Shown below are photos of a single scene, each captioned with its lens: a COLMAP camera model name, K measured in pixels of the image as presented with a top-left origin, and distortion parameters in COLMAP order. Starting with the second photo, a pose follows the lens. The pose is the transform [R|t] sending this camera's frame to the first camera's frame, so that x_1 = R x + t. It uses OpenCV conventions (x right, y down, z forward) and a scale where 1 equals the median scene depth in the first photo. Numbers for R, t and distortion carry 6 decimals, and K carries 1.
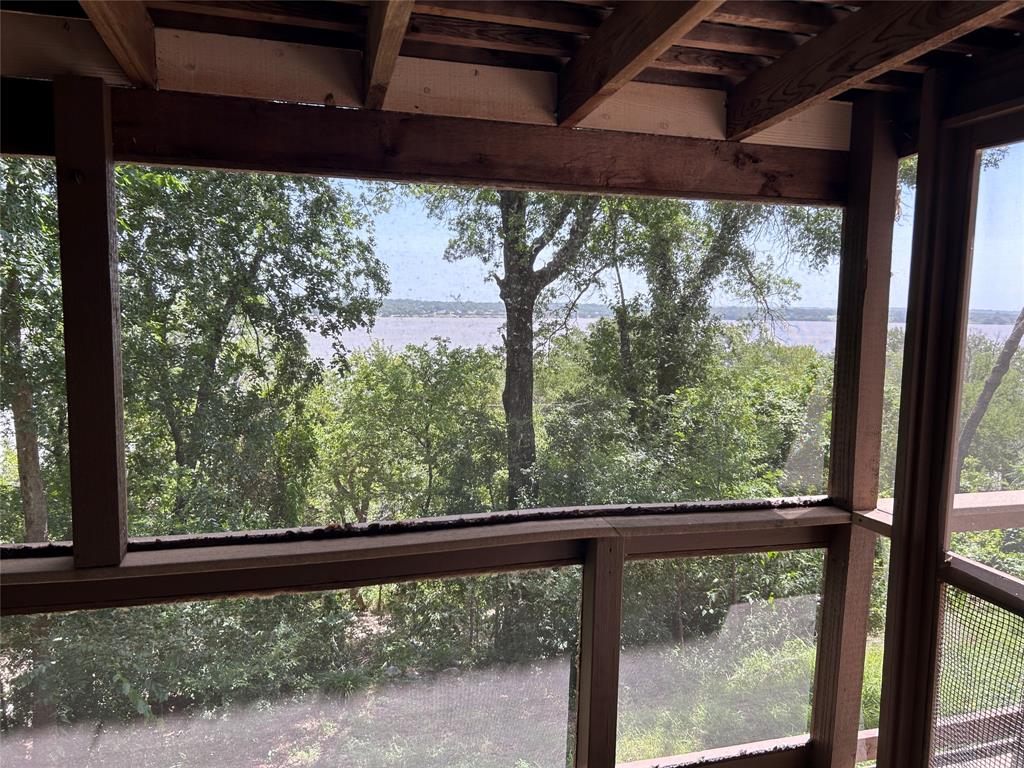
lens RADIAL K [[762.3, 0, 517.8], [0, 762.3, 390.4], [0, 0, 1]] dist [0.054321, -0.054714]
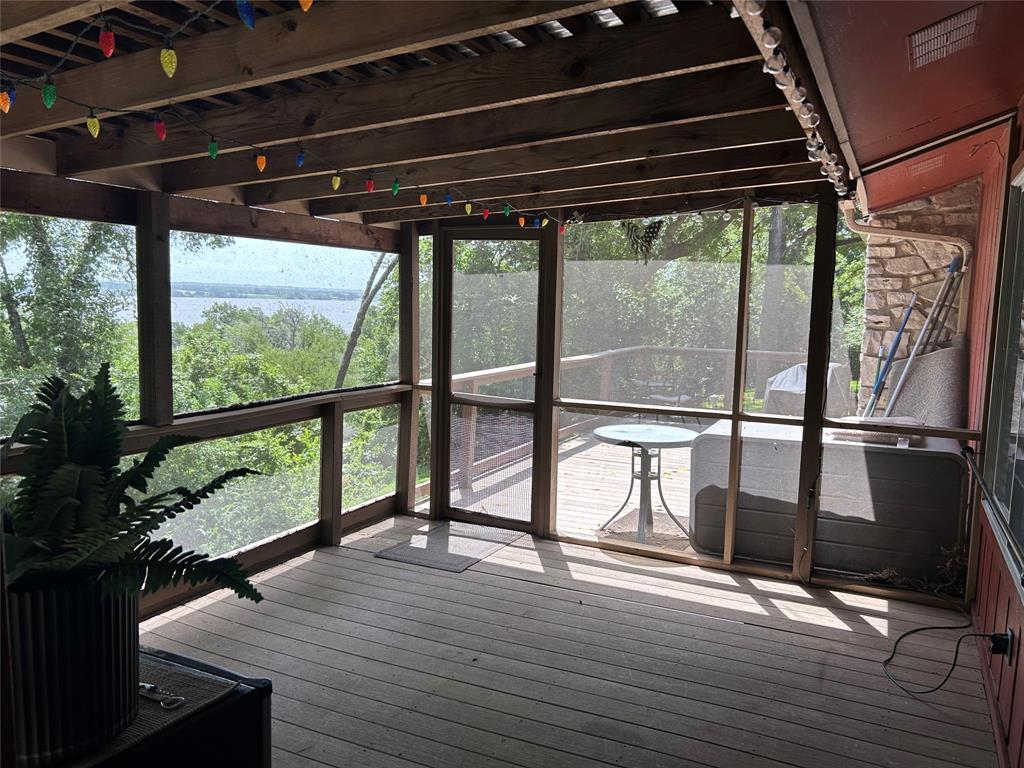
lens RADIAL K [[762.3, 0, 511.6], [0, 762.3, 381.4], [0, 0, 1]] dist [0.054321, -0.054714]
pose [[0.677507, -0.082309, 0.730897, -1.054786], [0.066983, 0.996494, 0.050129, 0.051783], [-0.732460, 0.014995, 0.680645, -0.803911]]
